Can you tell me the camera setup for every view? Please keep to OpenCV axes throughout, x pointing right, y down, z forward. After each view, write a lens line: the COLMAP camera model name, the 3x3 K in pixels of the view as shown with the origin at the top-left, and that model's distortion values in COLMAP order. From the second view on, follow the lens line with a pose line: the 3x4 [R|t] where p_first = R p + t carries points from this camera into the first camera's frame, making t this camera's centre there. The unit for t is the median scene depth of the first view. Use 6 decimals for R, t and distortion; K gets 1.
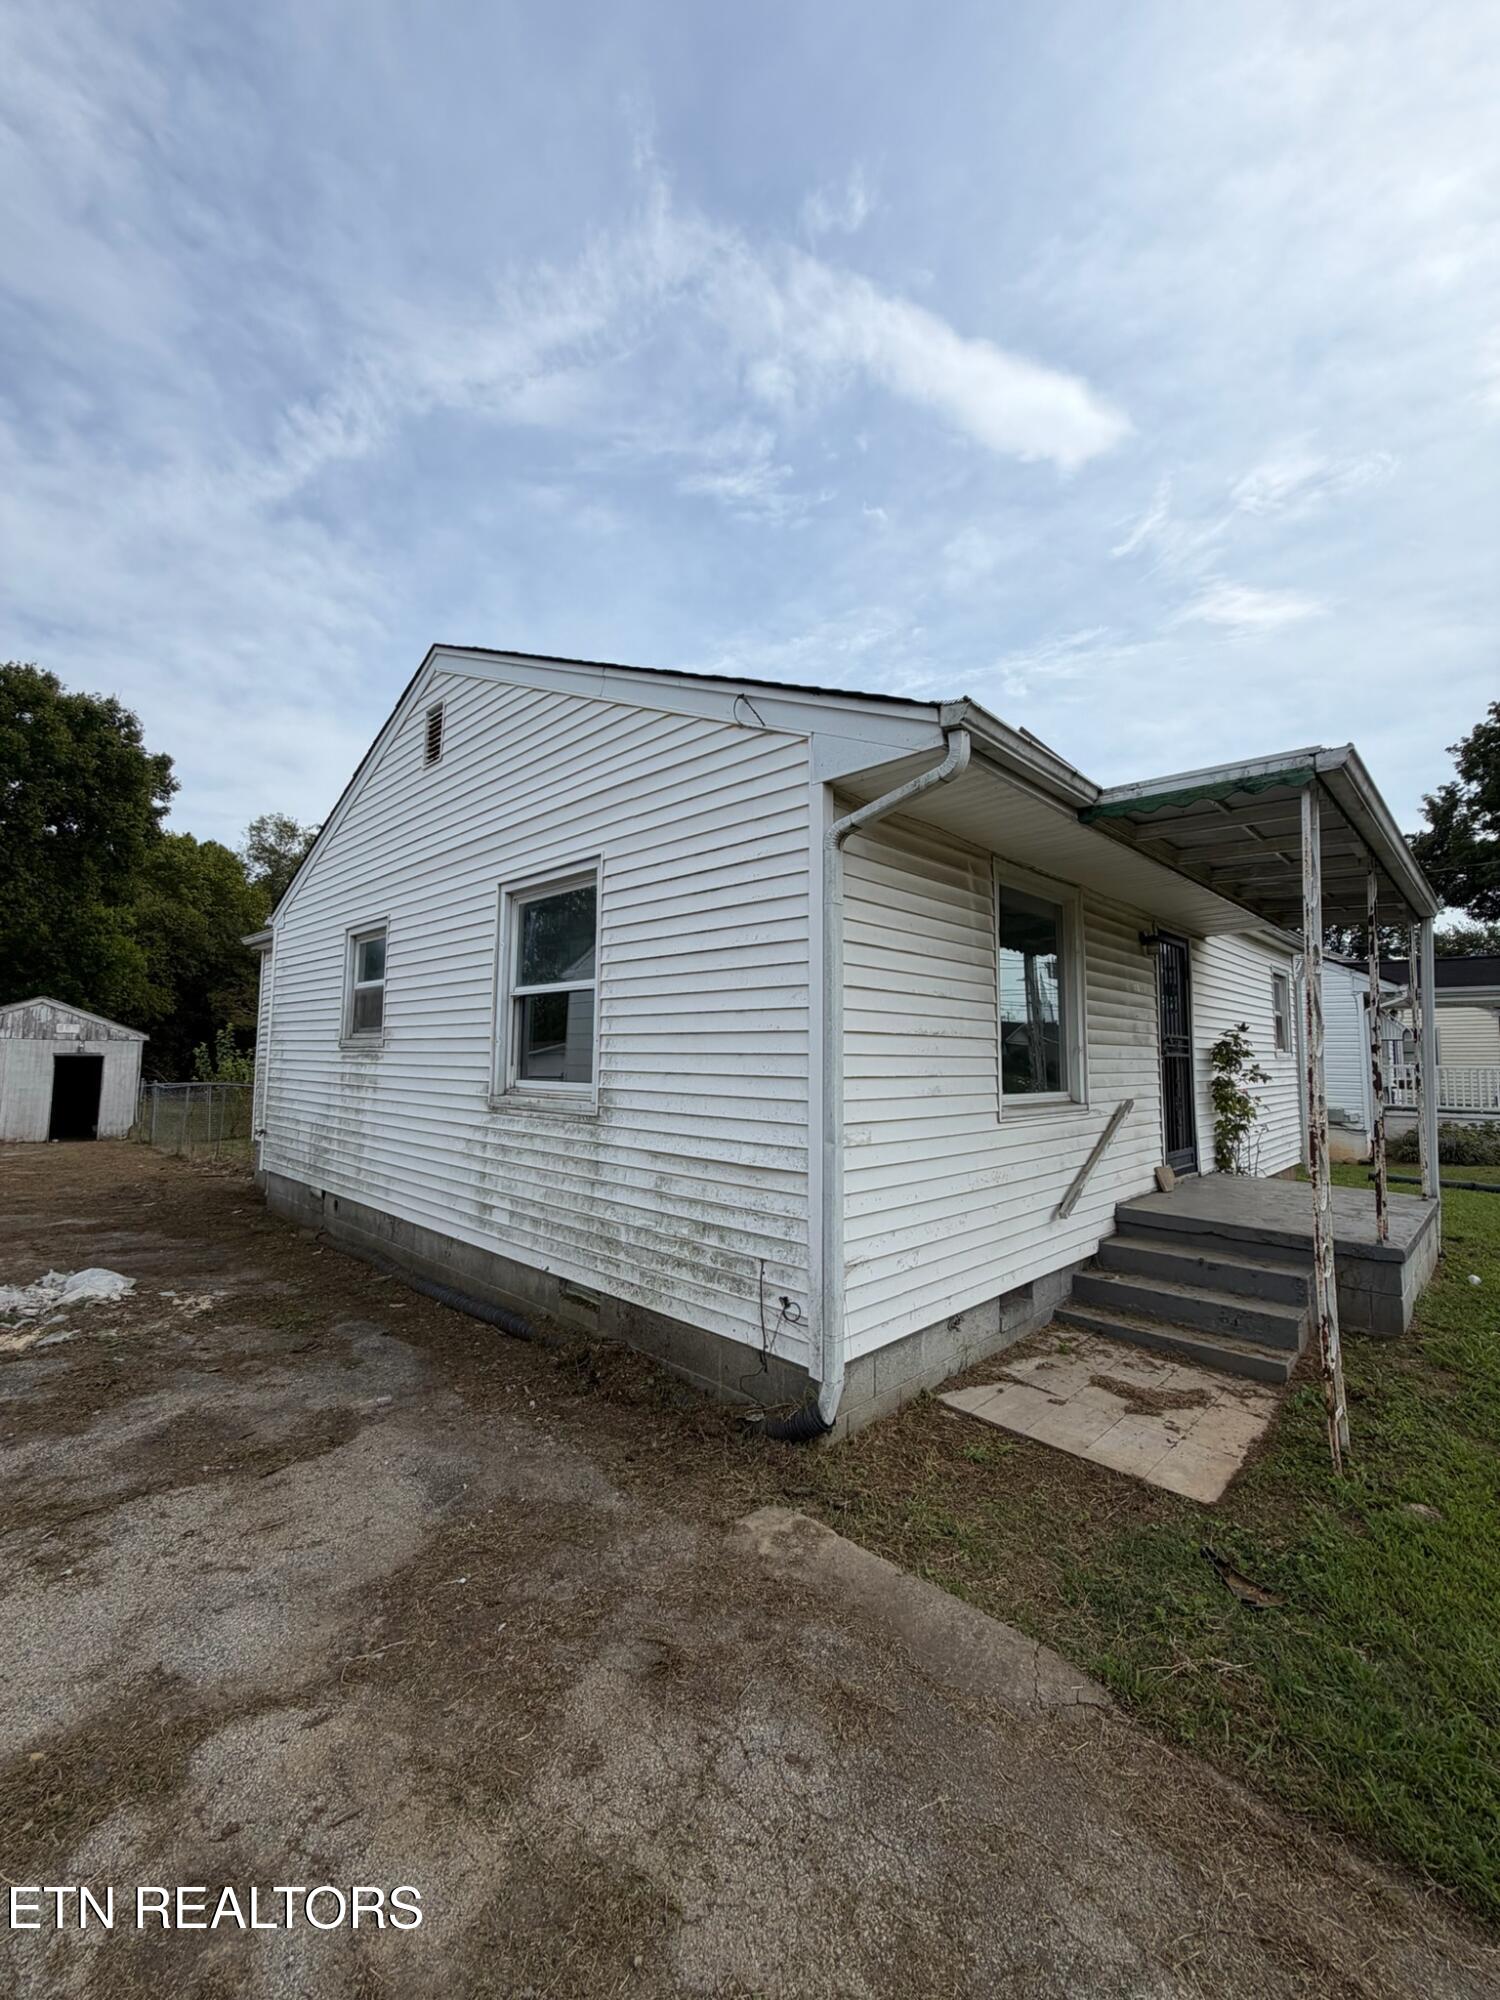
lens RADIAL K [[796.9, 0, 749.2], [0, 796.9, 992.3], [0, 0, 1]] dist [-0.002654, -0.000207]
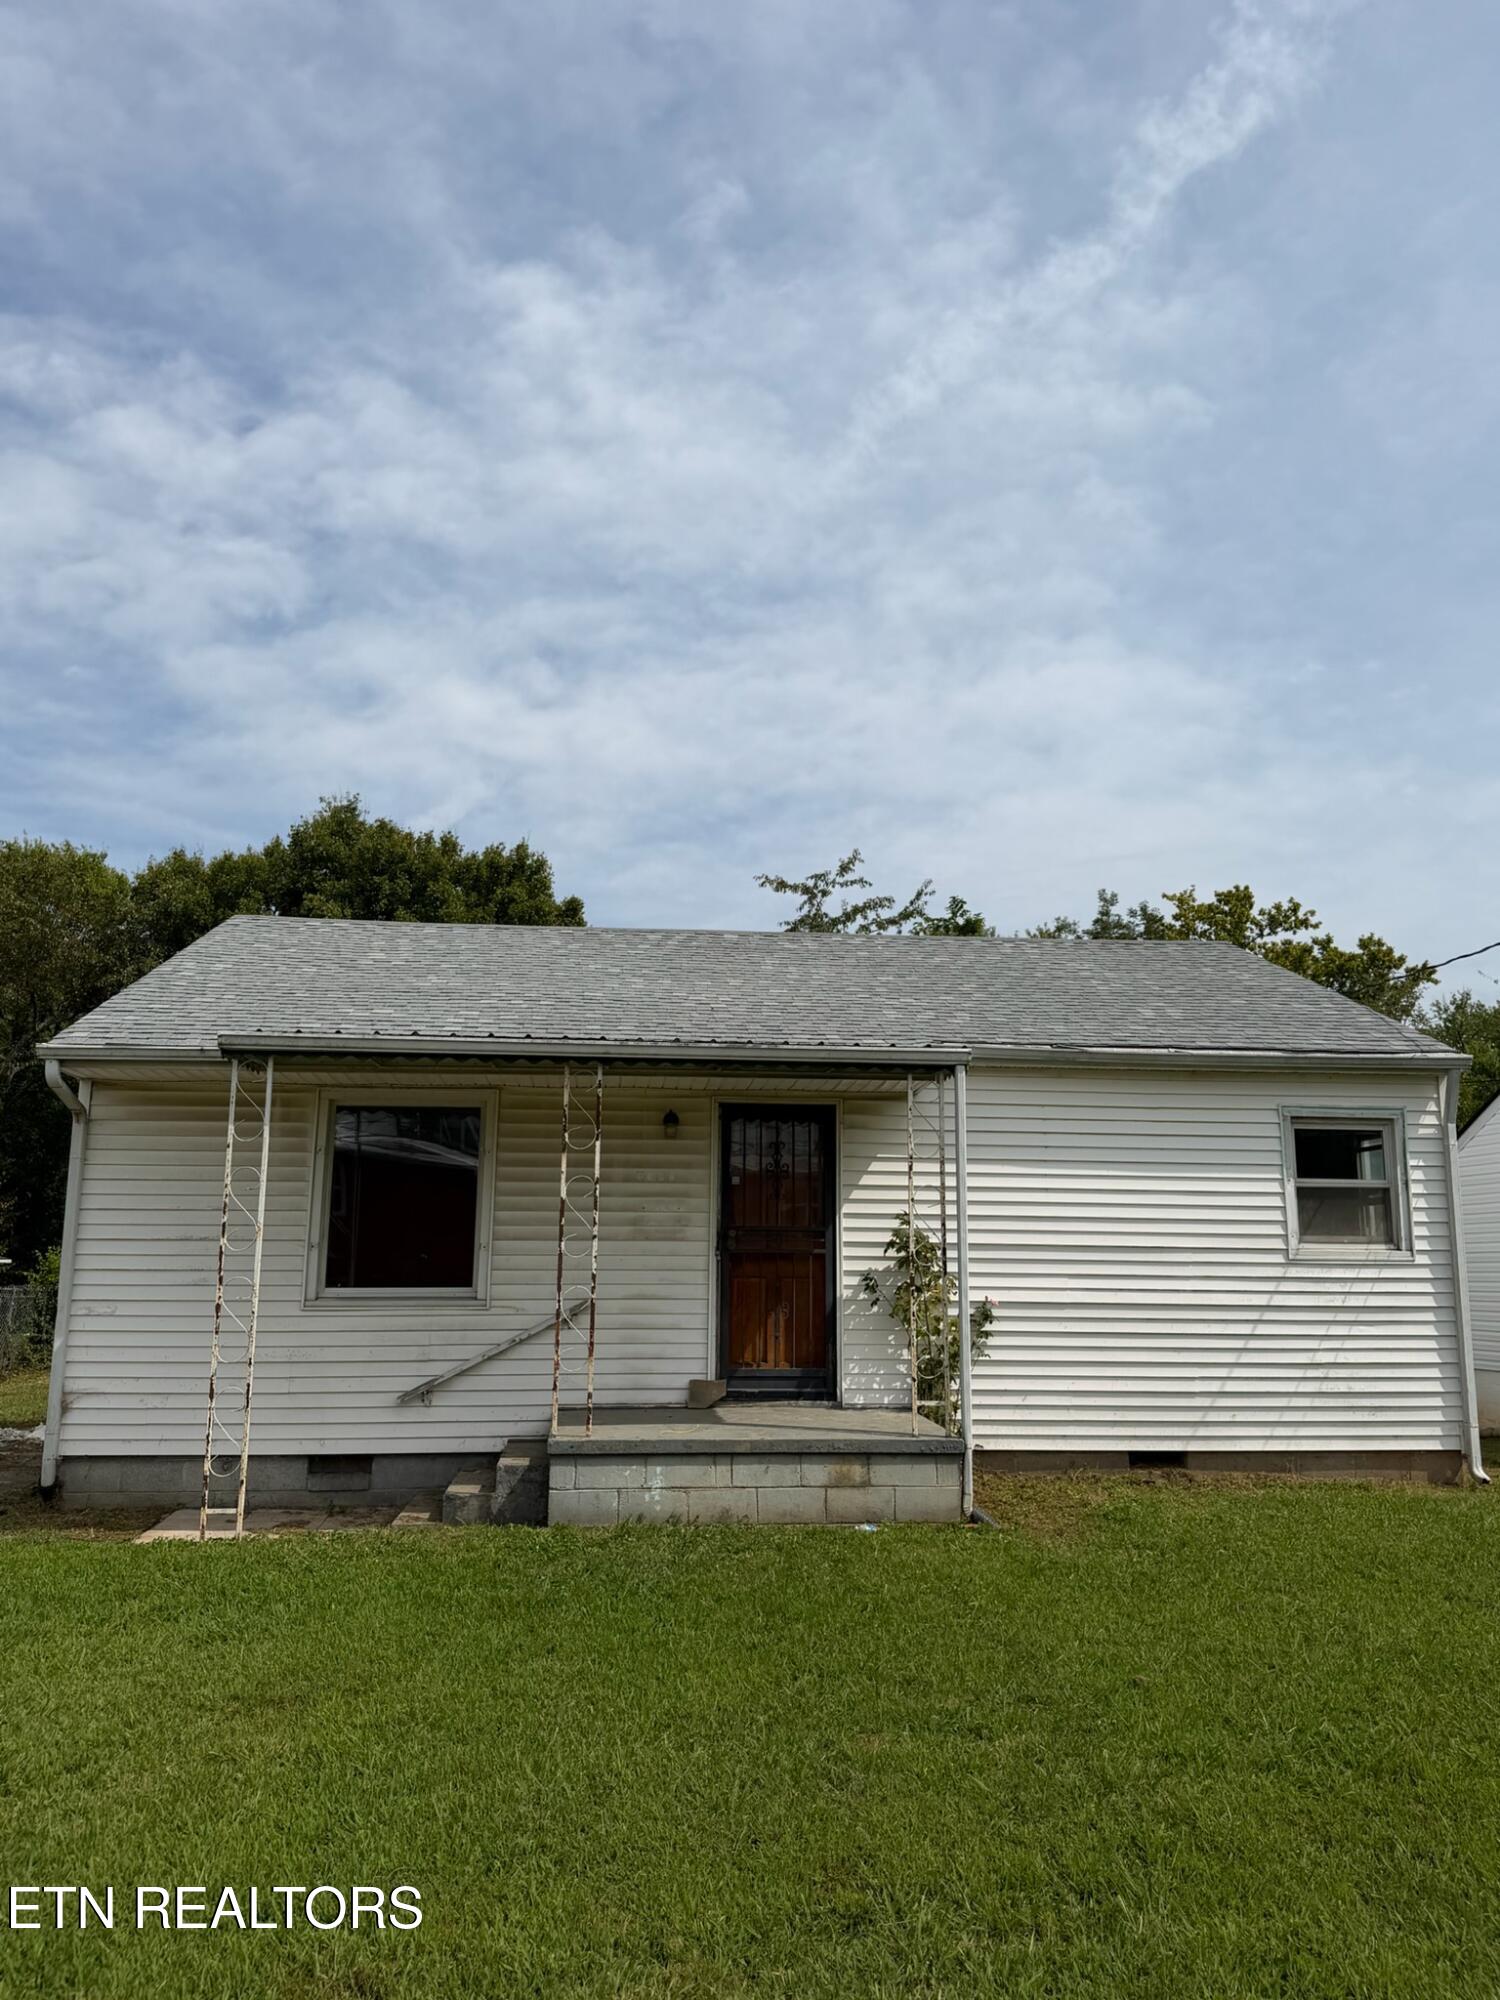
lens RADIAL K [[1536.3, 0, 750.0], [0, 1536.3, 1000.0], [0, 0, 1]] dist [0.206352, -0.446724]
pose [[0.760484, -0.119194, -0.638323, 2.624676], [0.052082, 0.991038, -0.123007, 0.027557], [0.647264, 0.060300, 0.759877, -0.430906]]
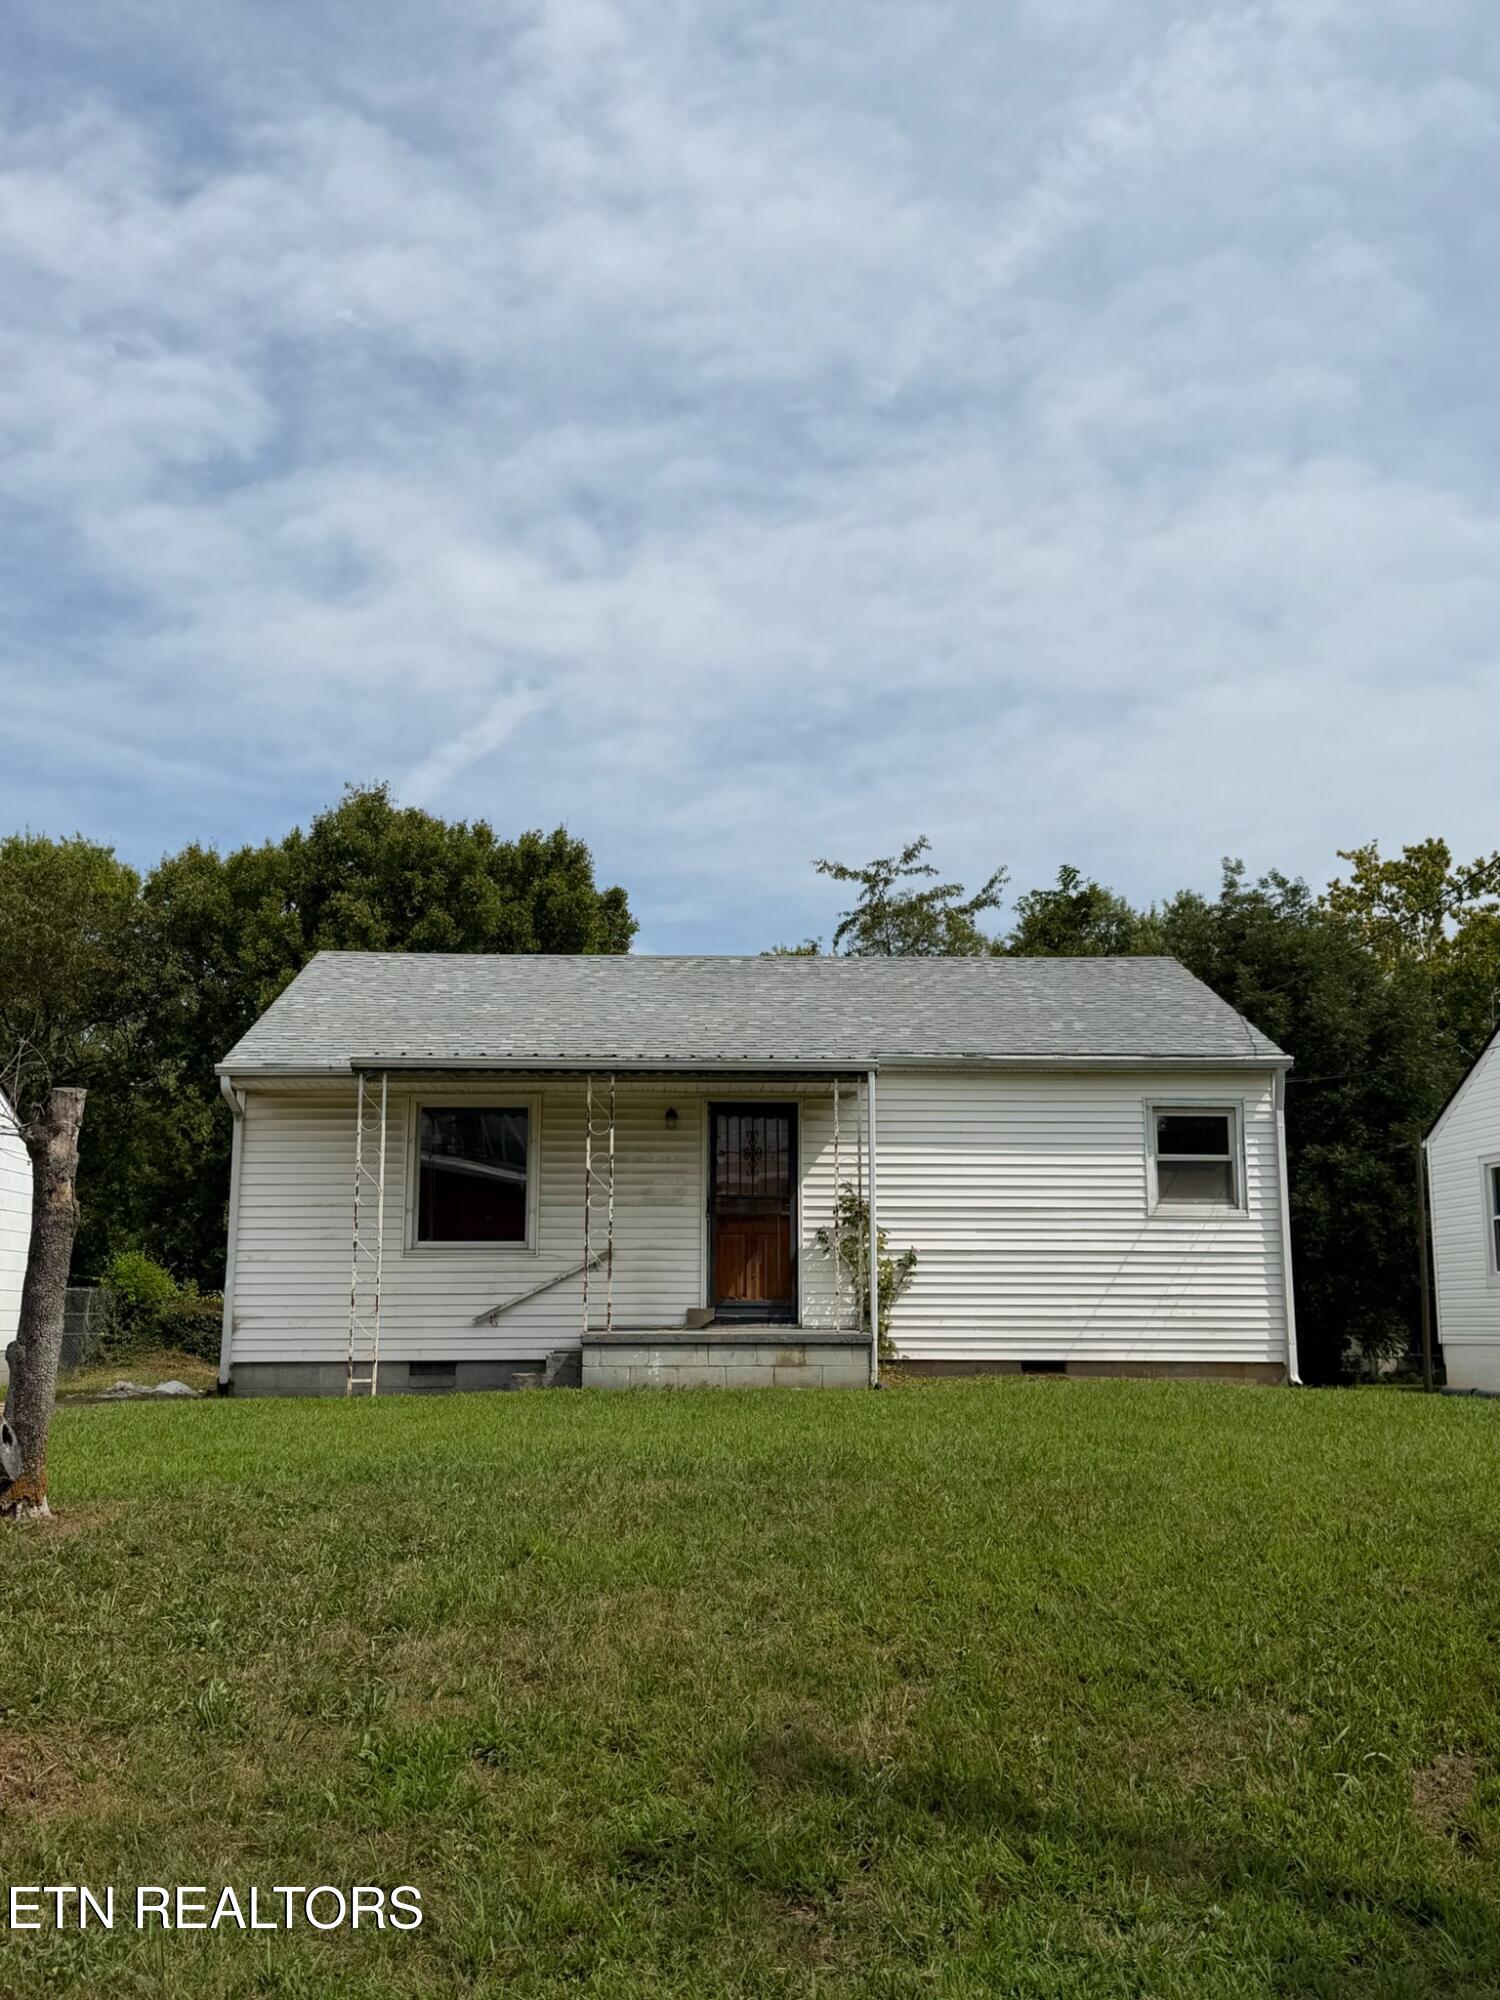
lens RADIAL K [[1997.6, 0, 741.0], [0, 1997.6, 1026.8], [0, 0, 1]] dist [0.188022, 0.002842]
pose [[0.719000, -0.116015, -0.685259, 4.070212], [0.060943, 0.992696, -0.104121, 0.183651], [0.692333, 0.033101, 0.720818, -1.675501]]
